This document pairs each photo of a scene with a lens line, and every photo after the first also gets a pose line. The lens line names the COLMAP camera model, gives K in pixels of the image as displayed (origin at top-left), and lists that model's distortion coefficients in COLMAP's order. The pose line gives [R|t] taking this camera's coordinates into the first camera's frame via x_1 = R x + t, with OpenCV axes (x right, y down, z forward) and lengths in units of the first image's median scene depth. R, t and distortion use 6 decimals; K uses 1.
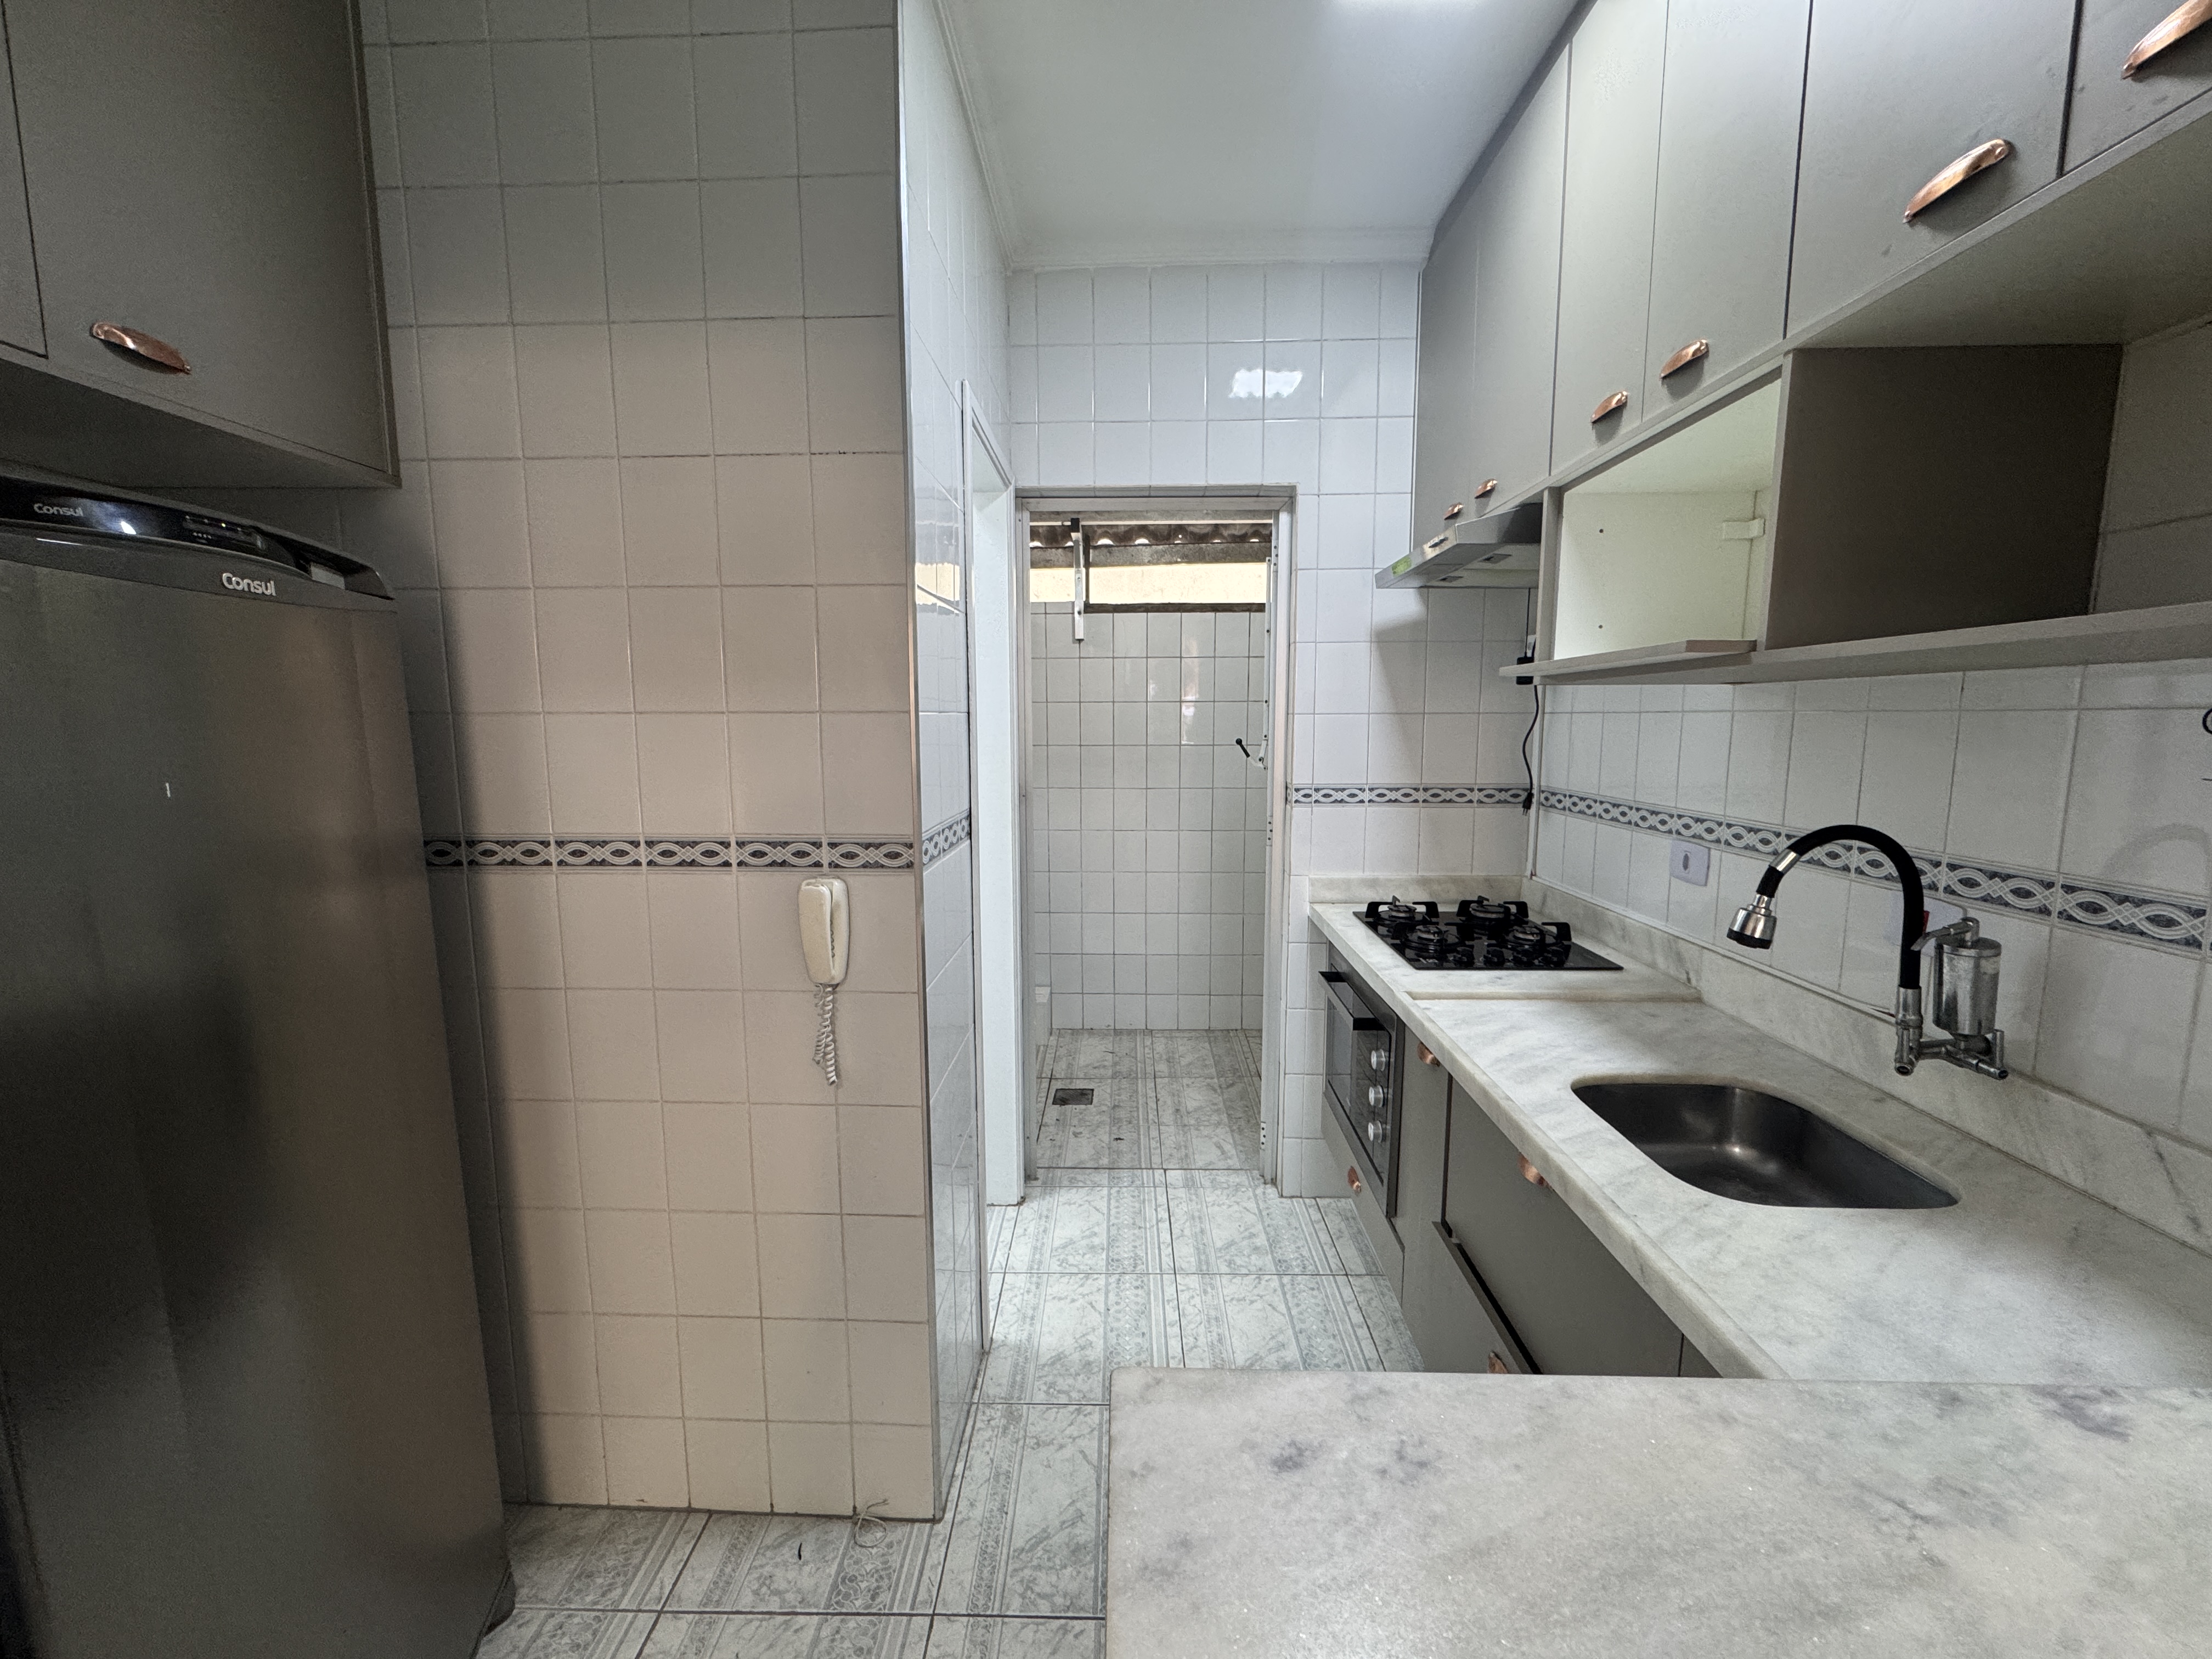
lens RADIAL K [[884.2, 0, 1103.0], [0, 884.2, 827.5], [0, 0, 1]] dist [-0.004451, 0.000912]
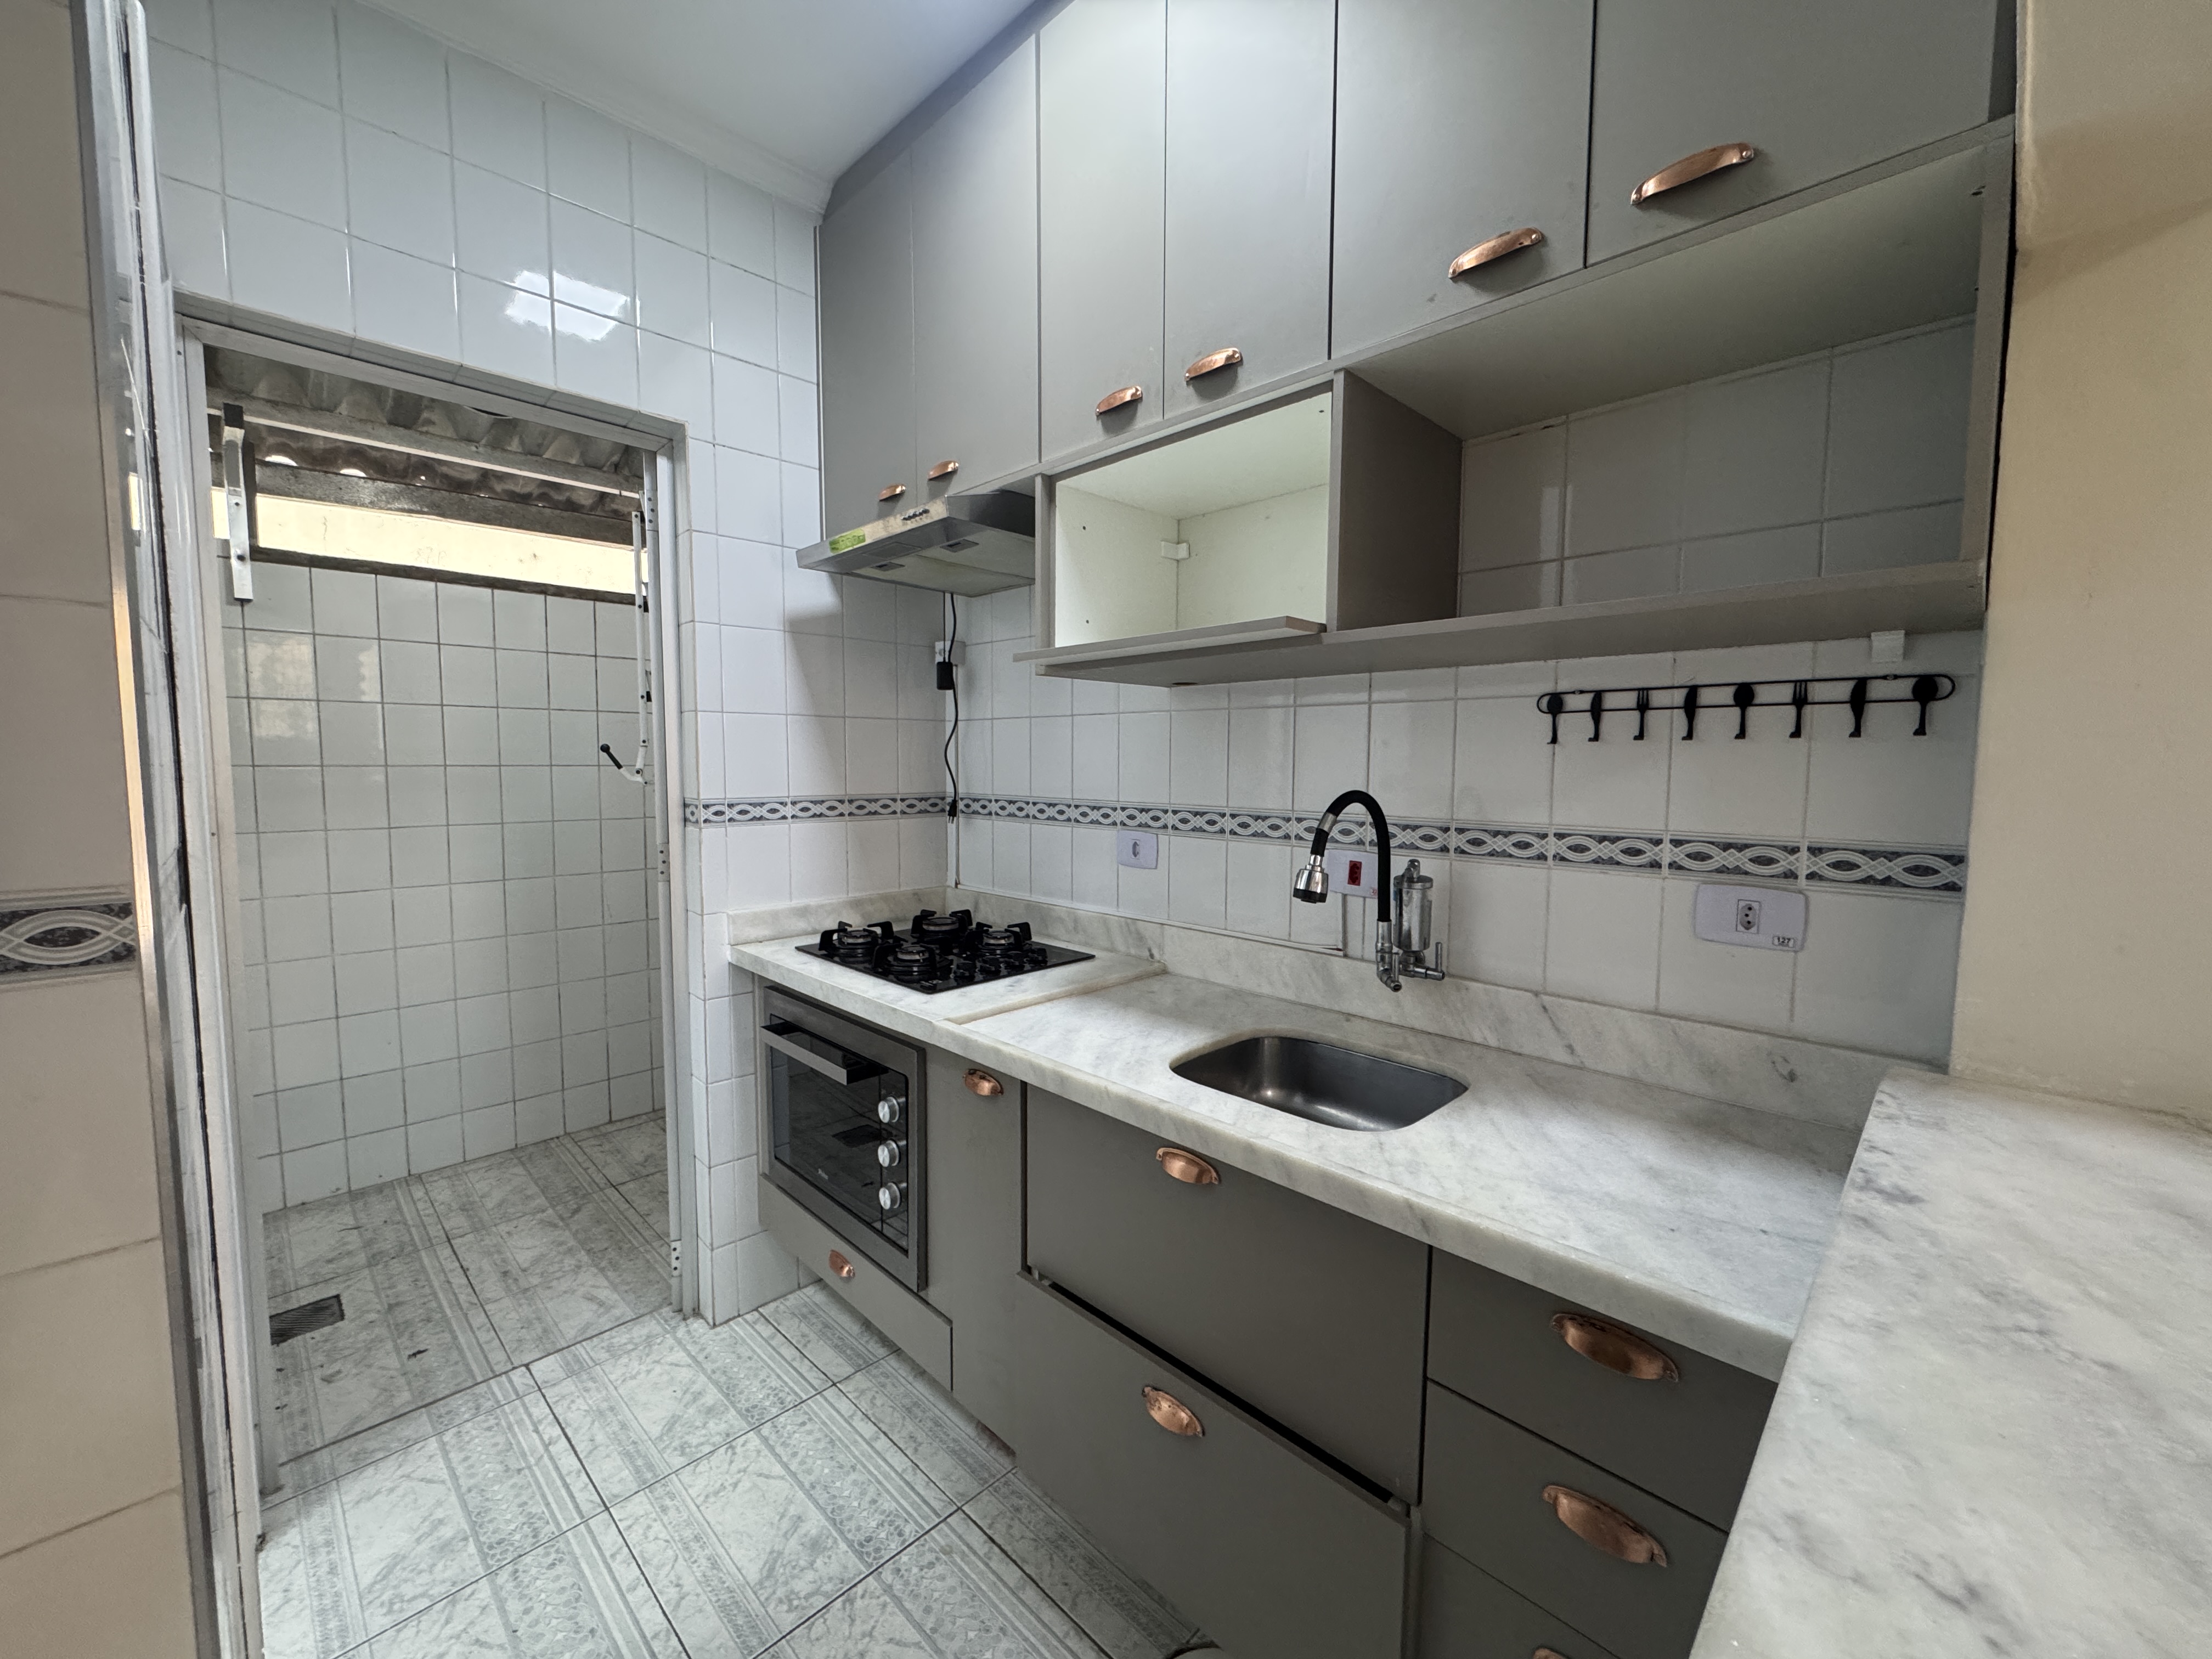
lens RADIAL K [[884.2, 0, 1103.0], [0, 884.2, 827.5], [0, 0, 1]] dist [-0.004451, 0.000912]
pose [[0.683301, -0.049270, 0.728472, -0.131824], [0.082418, 0.996549, -0.009906, 0.015664], [-0.725470, 0.066808, 0.685004, 0.220673]]
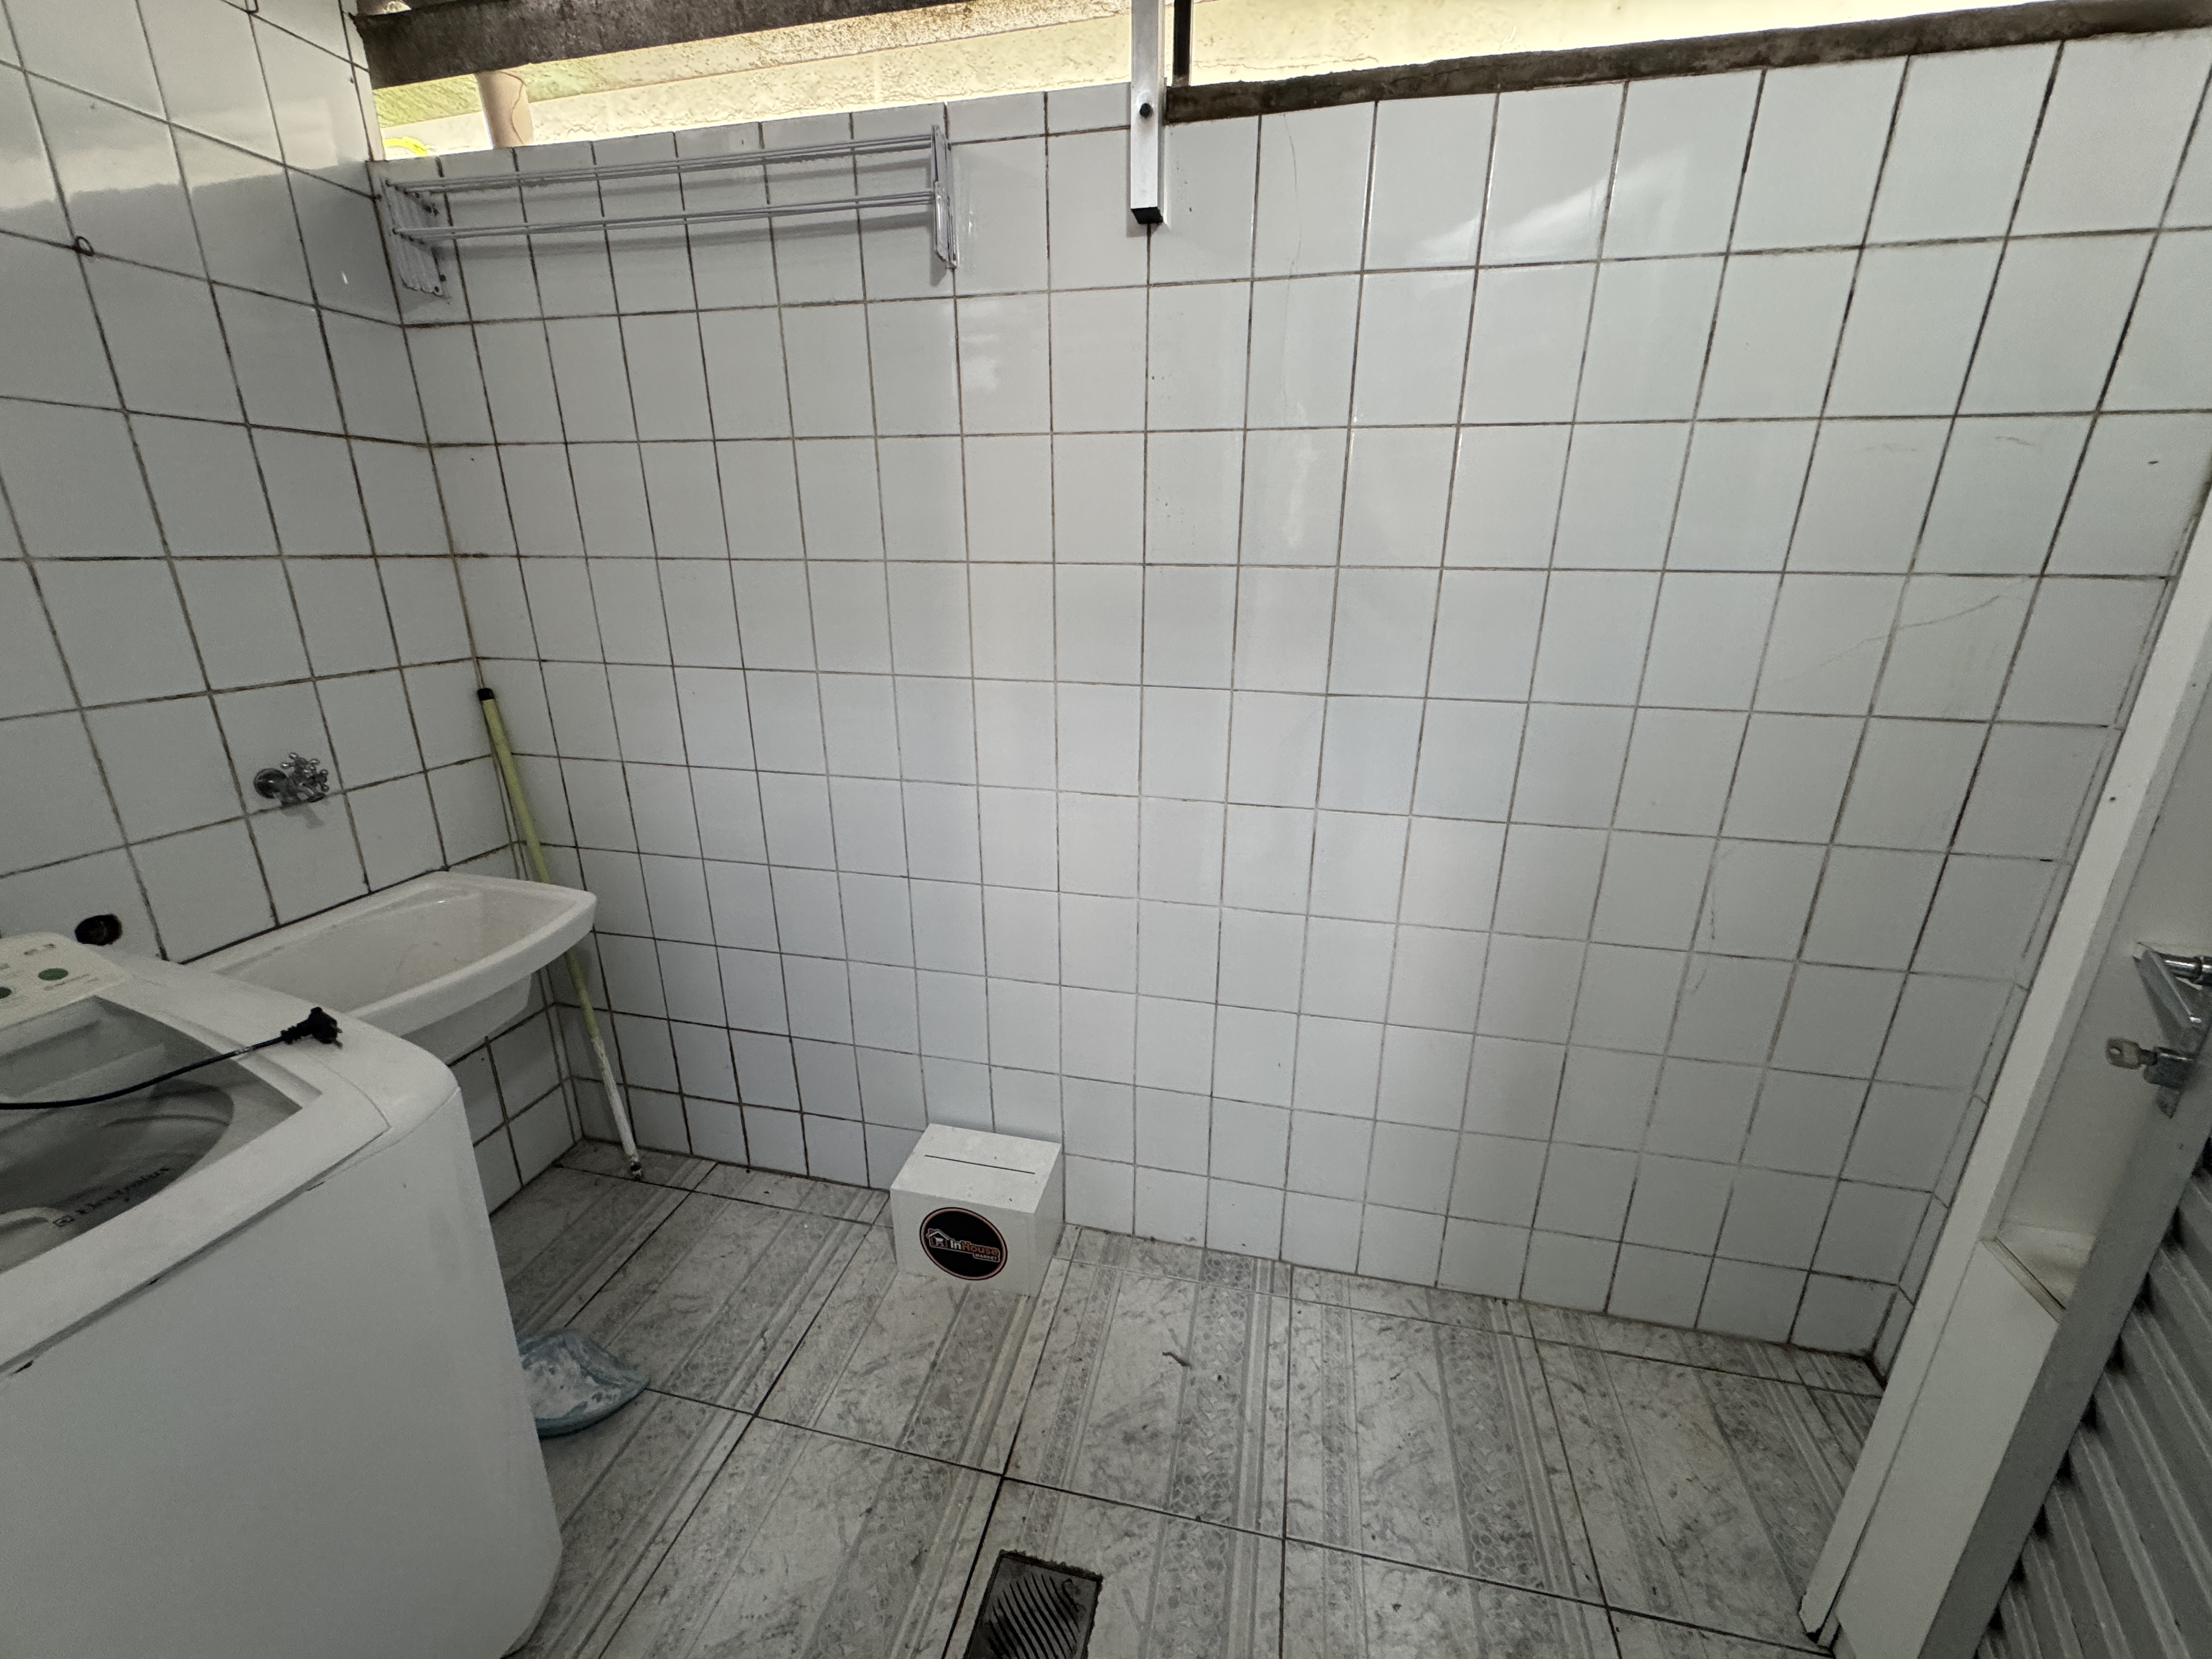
lens RADIAL K [[879.0, 0, 1106.9], [0, 879.0, 830.2], [0, 0, 1]] dist [-0.005728, 0.001054]
pose [[0.982110, 0.066903, -0.176022, 0.052929], [-0.032069, 0.980526, 0.193753, -0.101834], [0.185556, -0.184642, 0.965130, 1.172343]]
